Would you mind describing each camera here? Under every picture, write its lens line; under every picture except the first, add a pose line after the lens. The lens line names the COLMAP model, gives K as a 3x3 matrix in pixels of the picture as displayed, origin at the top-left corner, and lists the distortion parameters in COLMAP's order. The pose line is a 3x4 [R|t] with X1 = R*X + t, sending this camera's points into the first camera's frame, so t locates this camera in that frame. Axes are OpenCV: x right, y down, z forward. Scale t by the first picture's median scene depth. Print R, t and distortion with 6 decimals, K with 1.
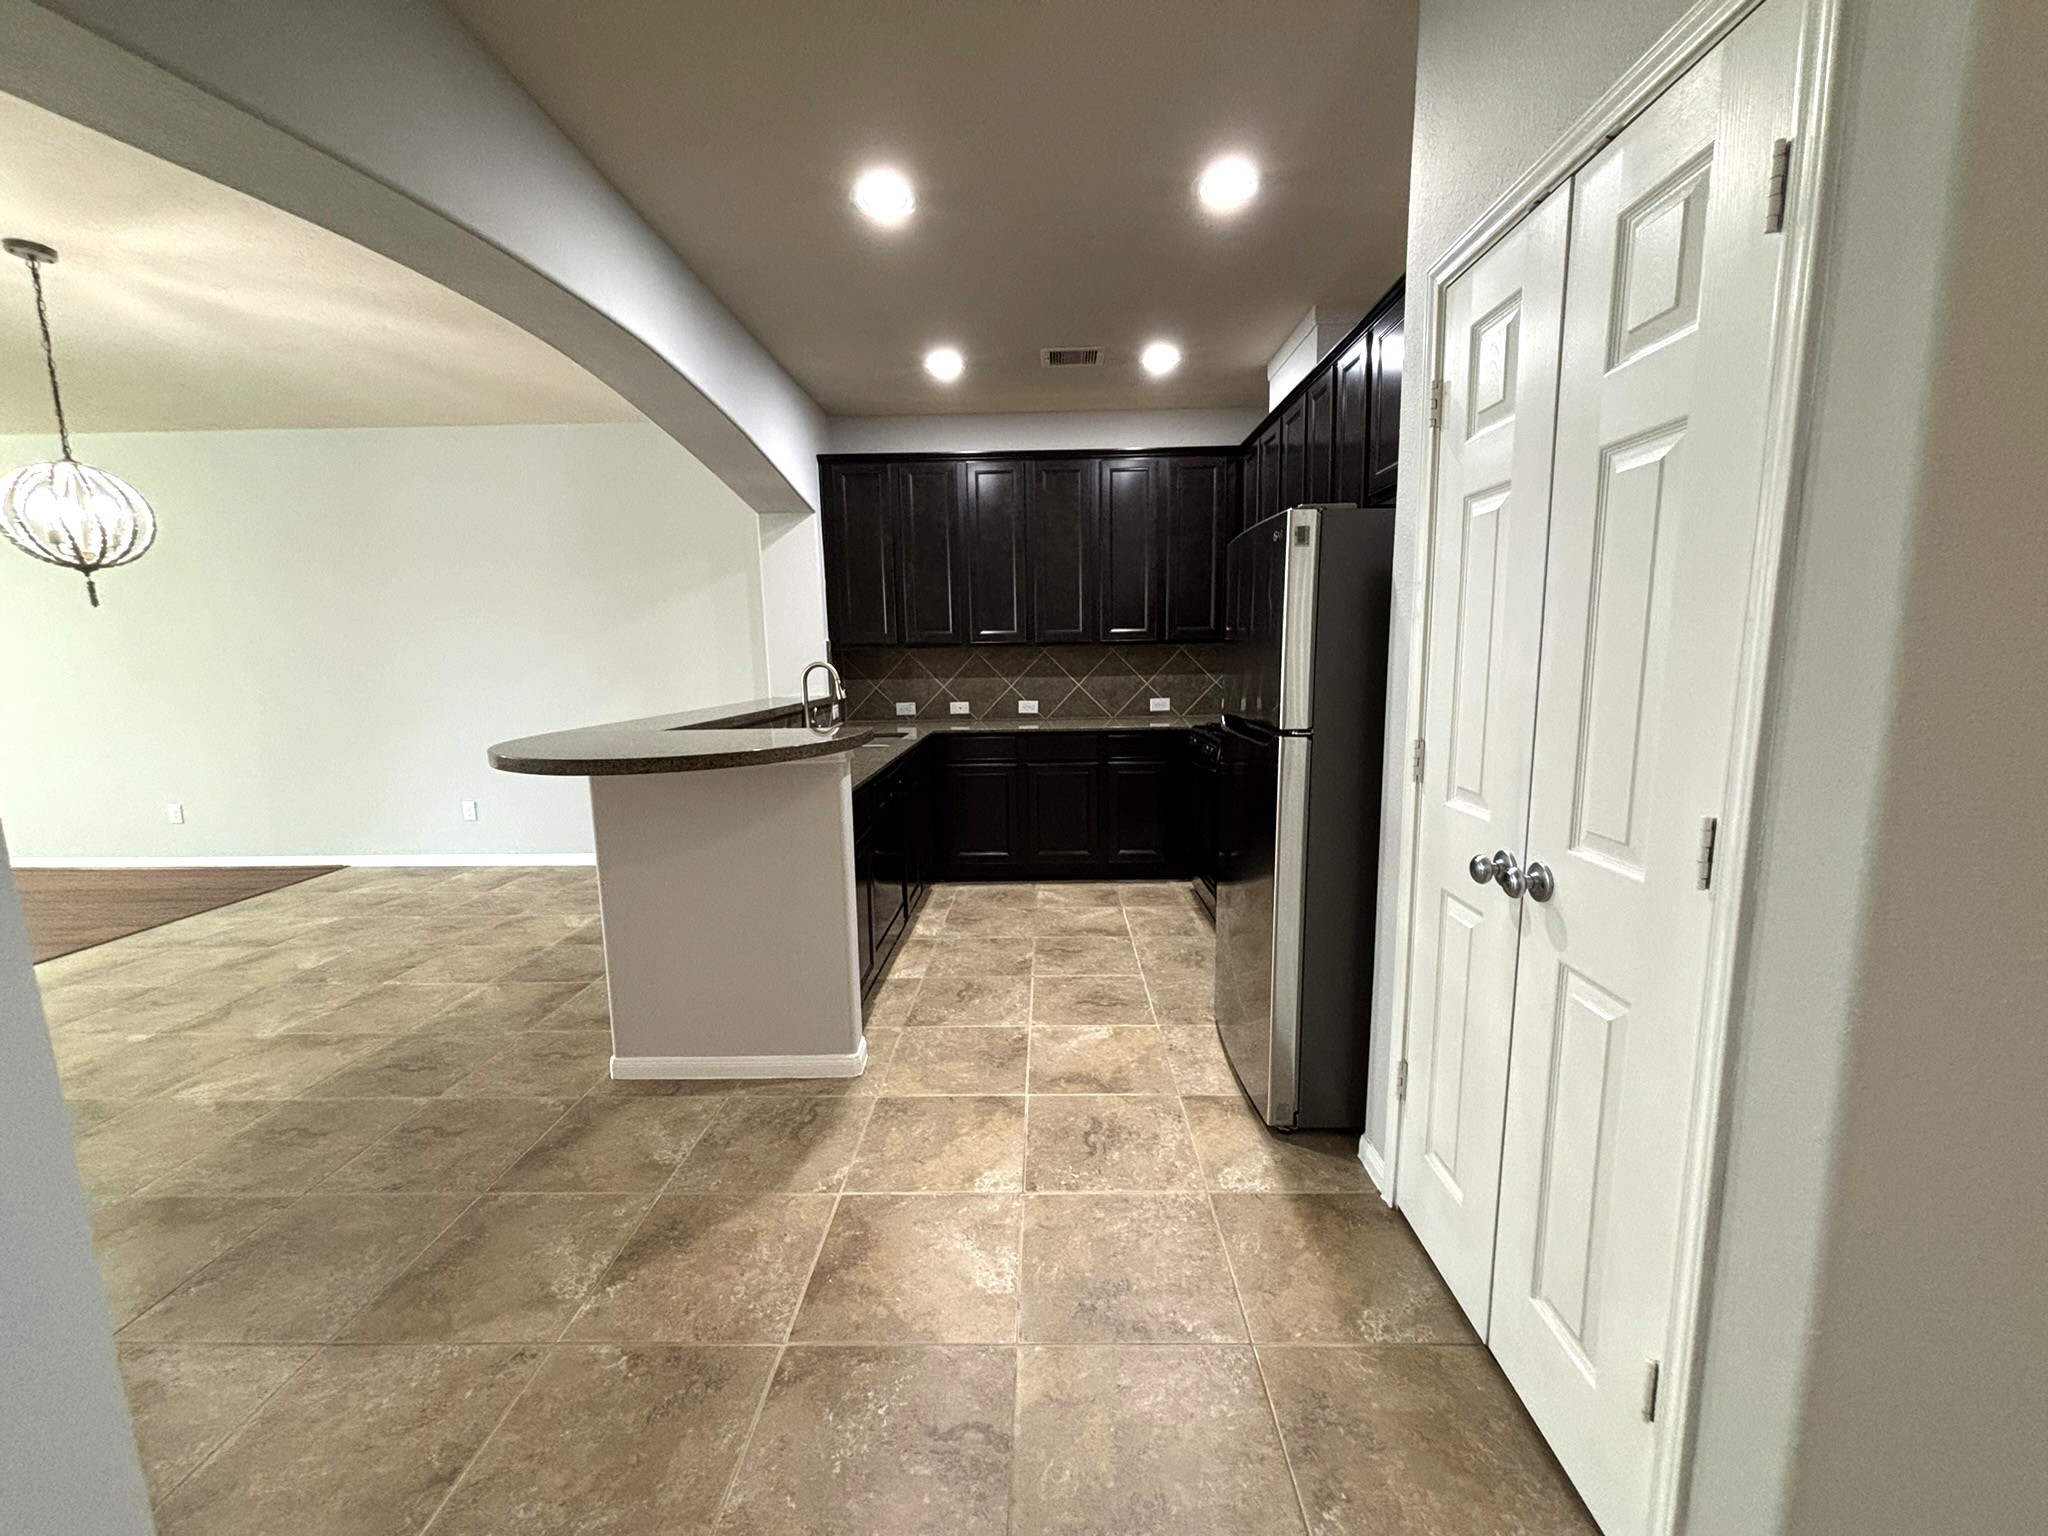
lens RADIAL K [[815.7, 0, 1021.7], [0, 815.7, 774.4], [0, 0, 1]] dist [0.000766, -0.004705]
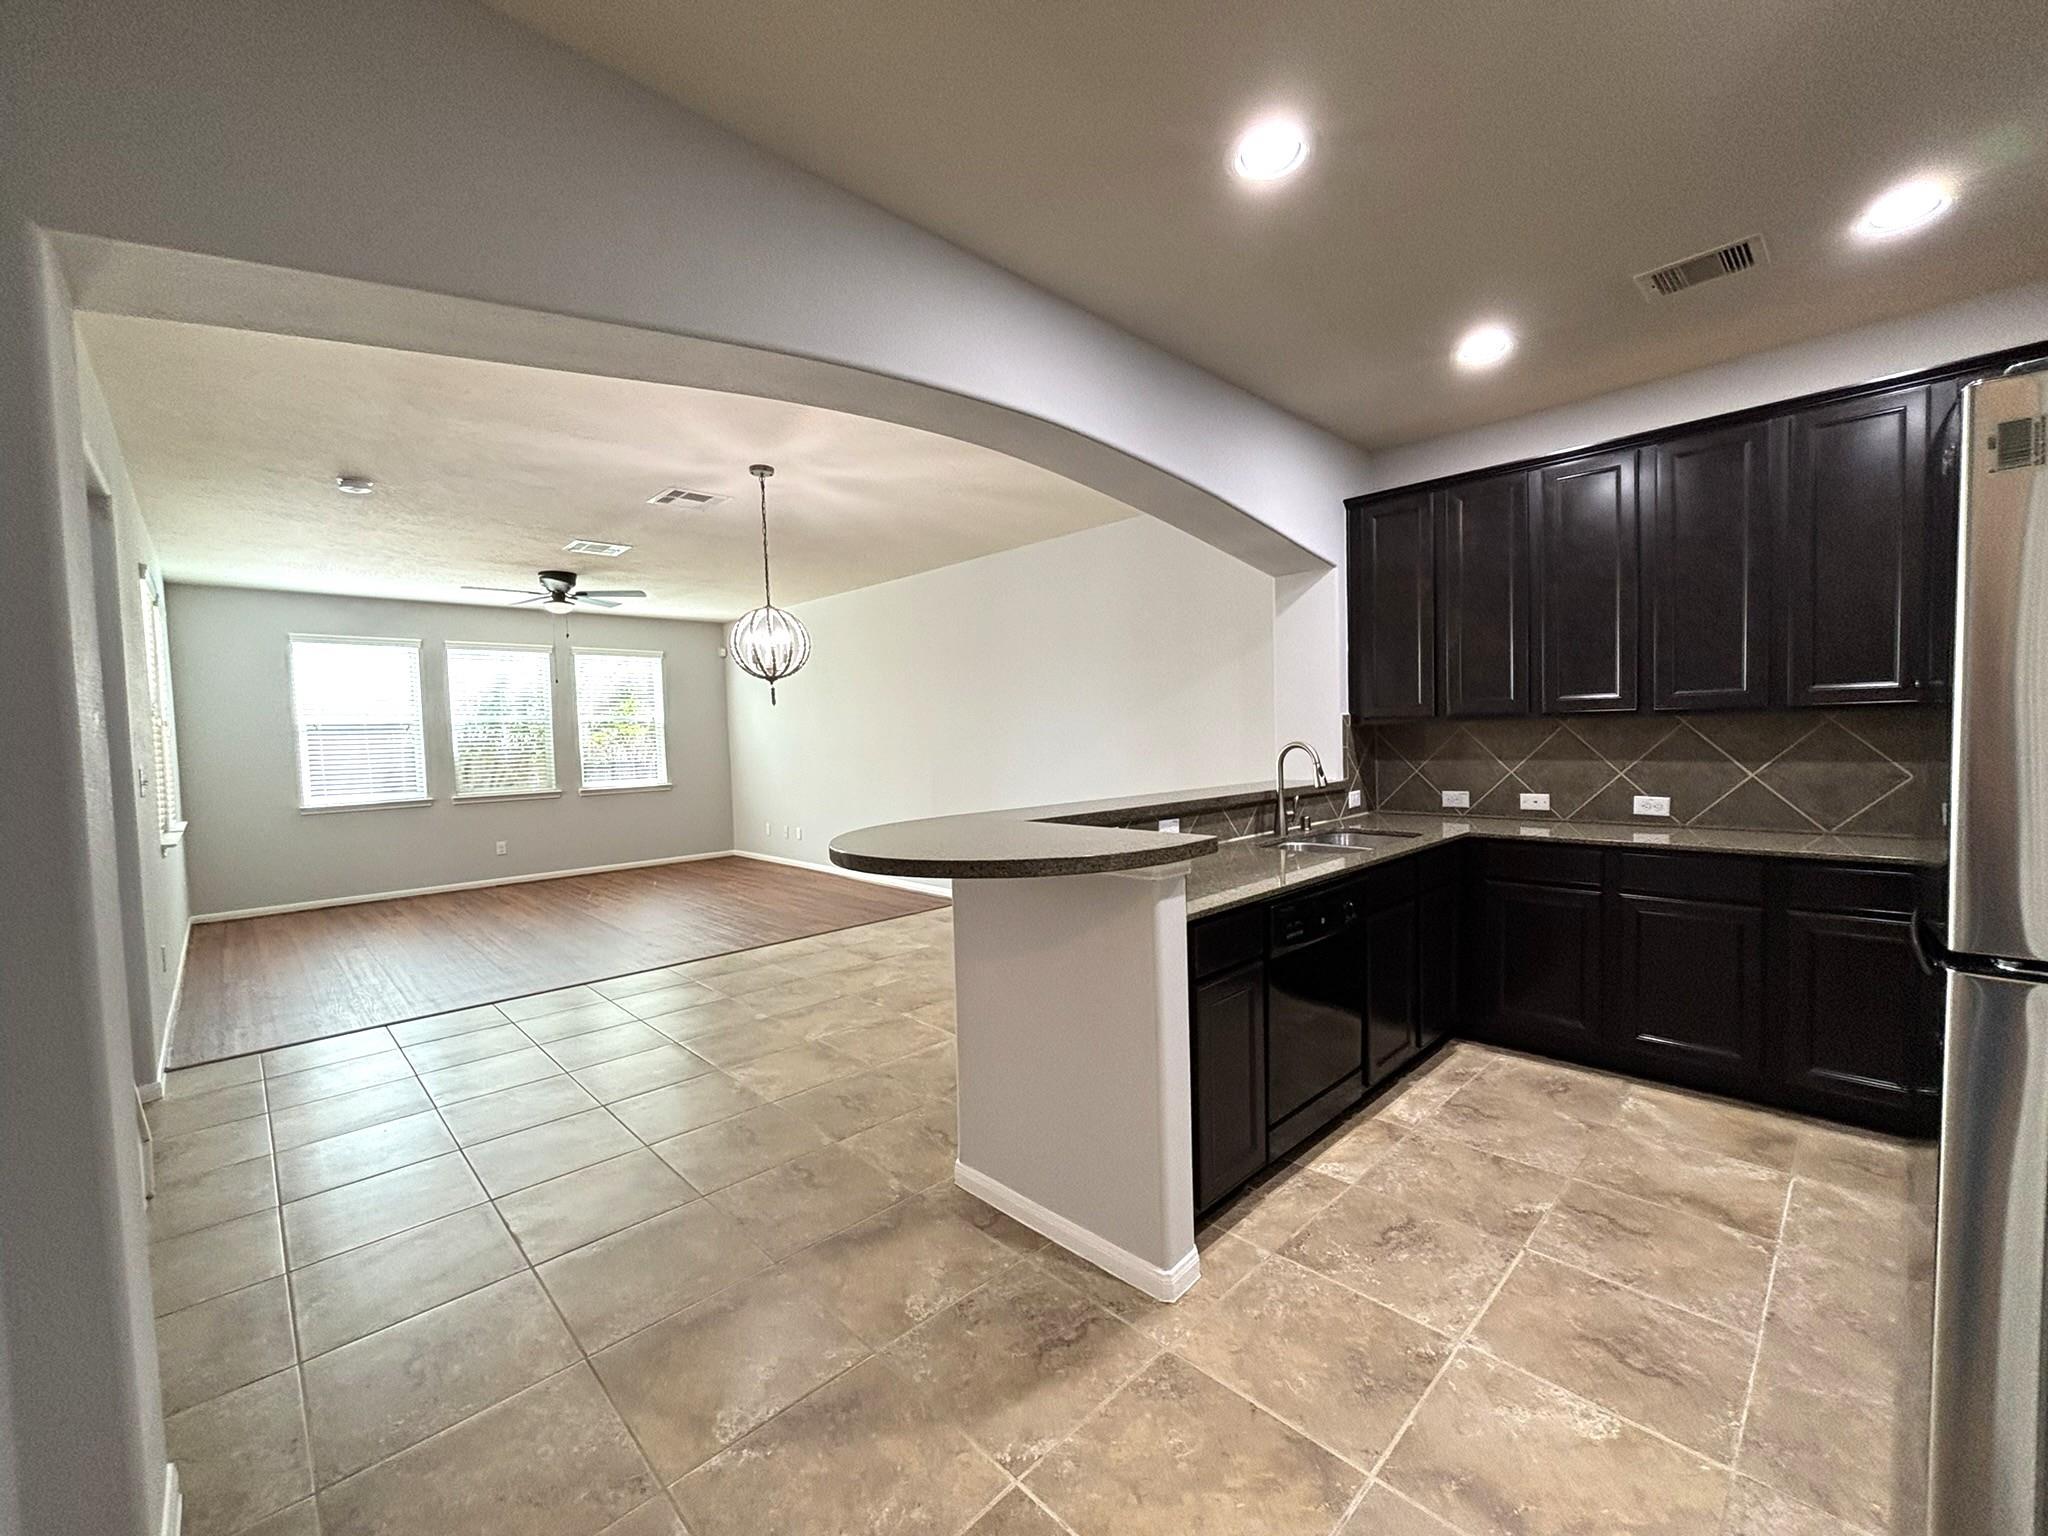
lens RADIAL K [[825.3, 0, 1024.0], [0, 825.3, 768.0], [0, 0, 1]] dist [0.000918, -0.000017]
pose [[0.713652, 0.026095, -0.700014, 0.156126], [-0.085908, 0.995023, -0.050489, -0.048780], [0.695213, 0.096168, 0.712342, 0.223359]]
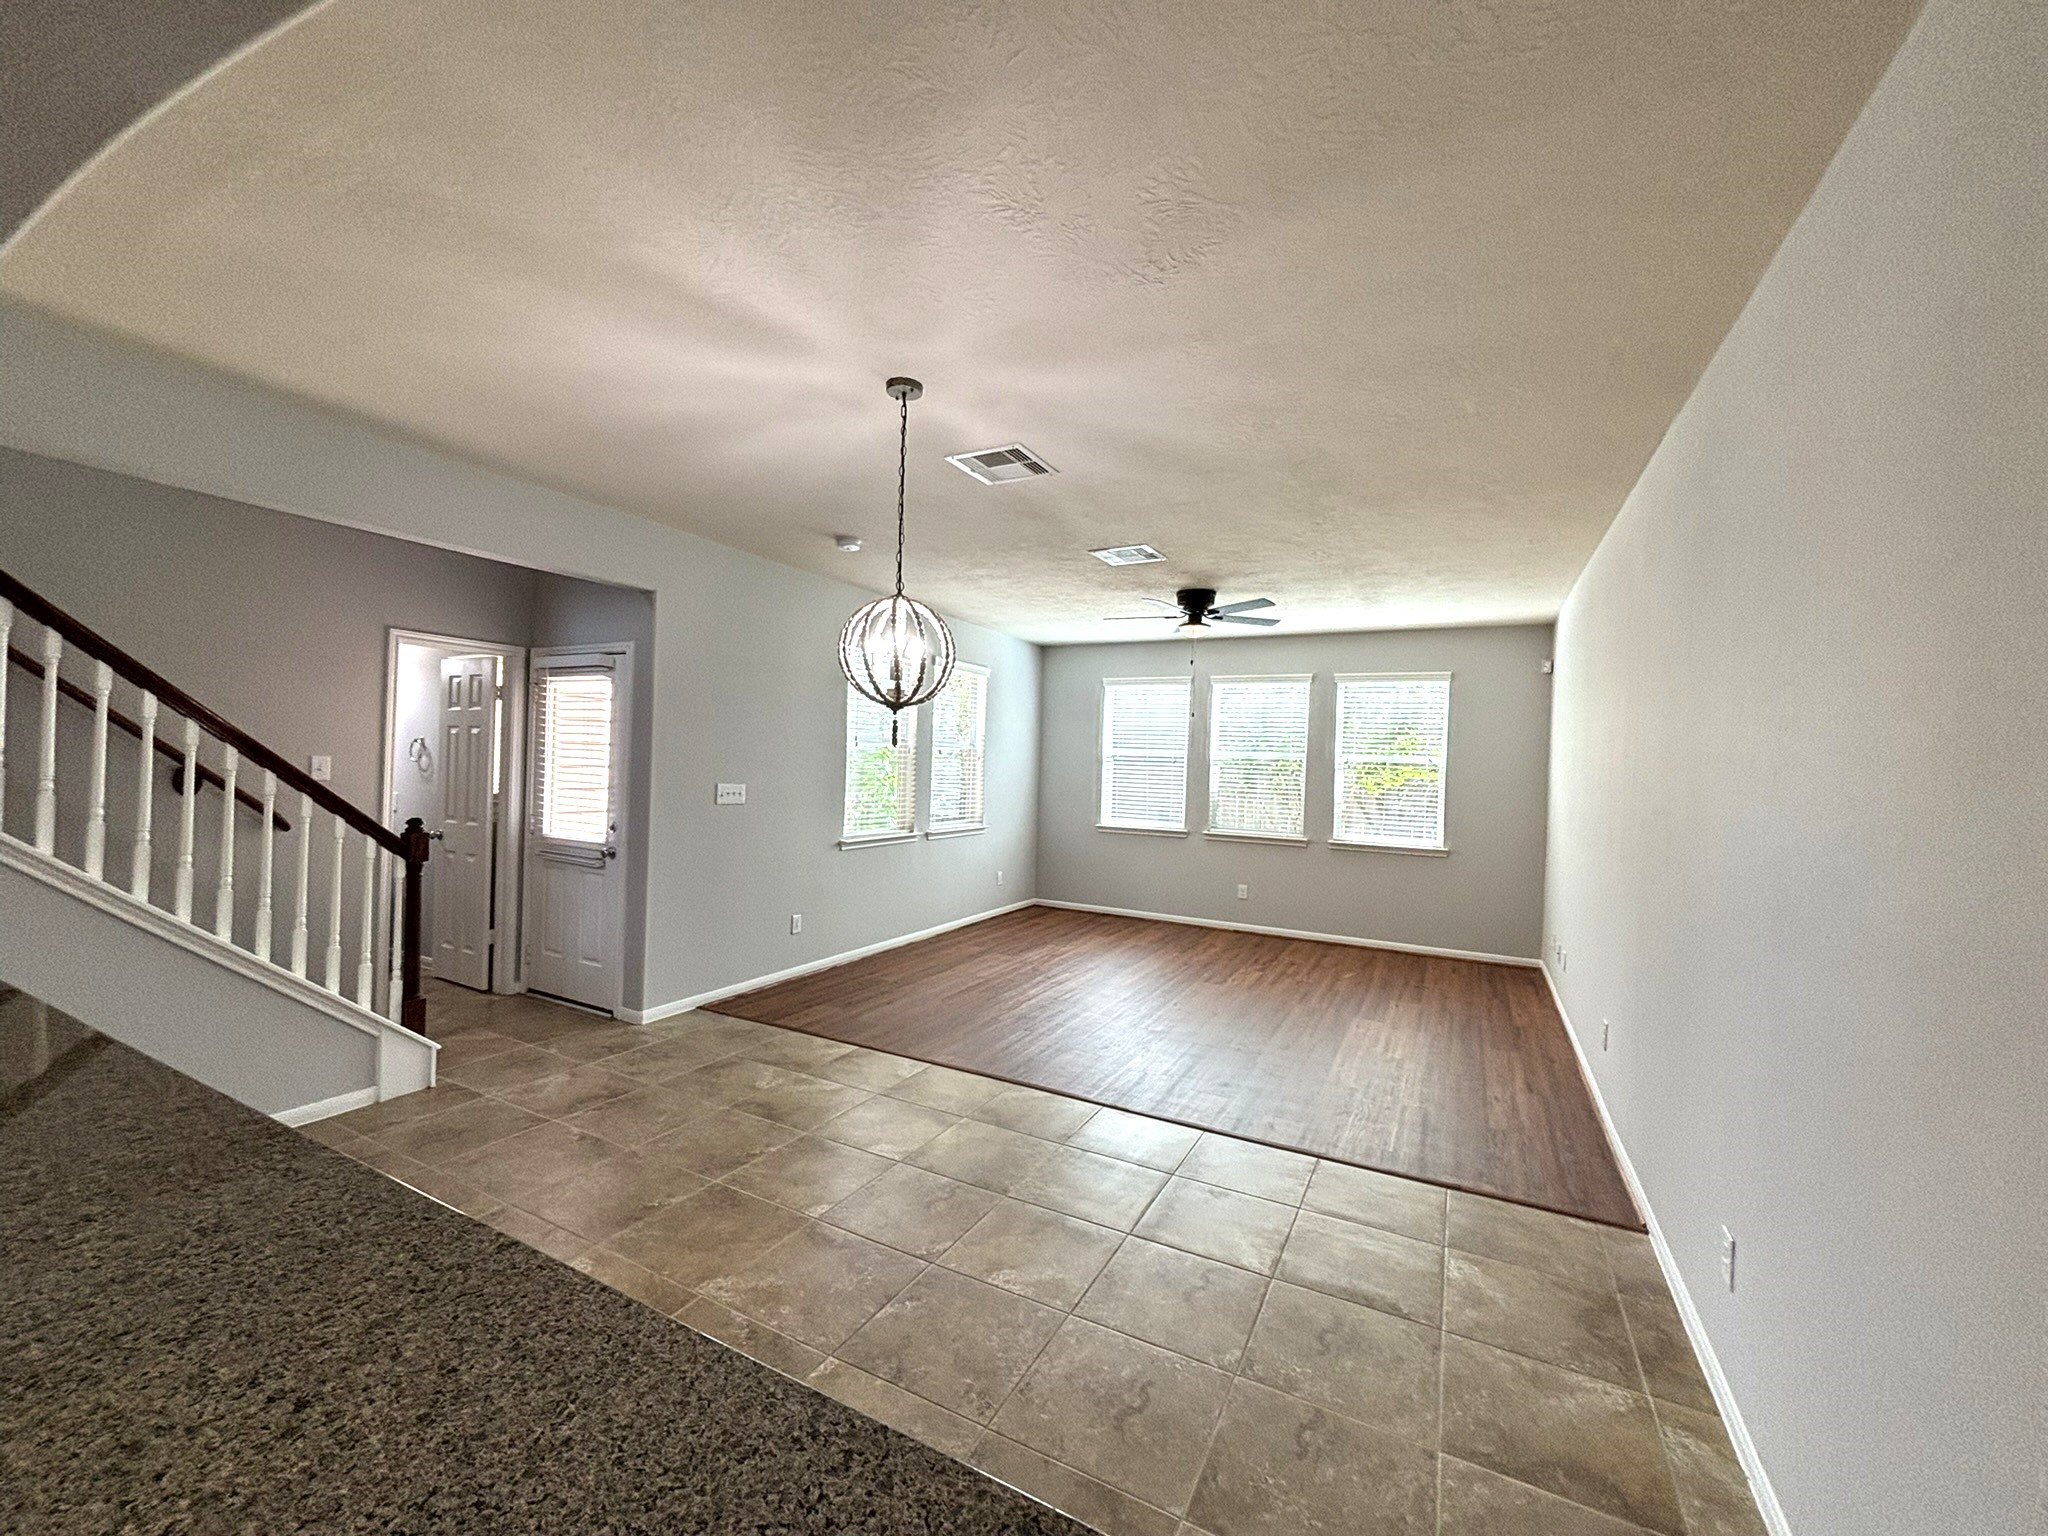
lens RADIAL K [[815.7, 0, 1021.7], [0, 815.7, 774.4], [0, 0, 1]] dist [0.000766, -0.004705]
pose [[-0.449602, 0.013468, -0.893127, -0.302453], [-0.156963, 0.983136, 0.093841, -0.229812], [0.879329, 0.182379, -0.439906, 1.234896]]
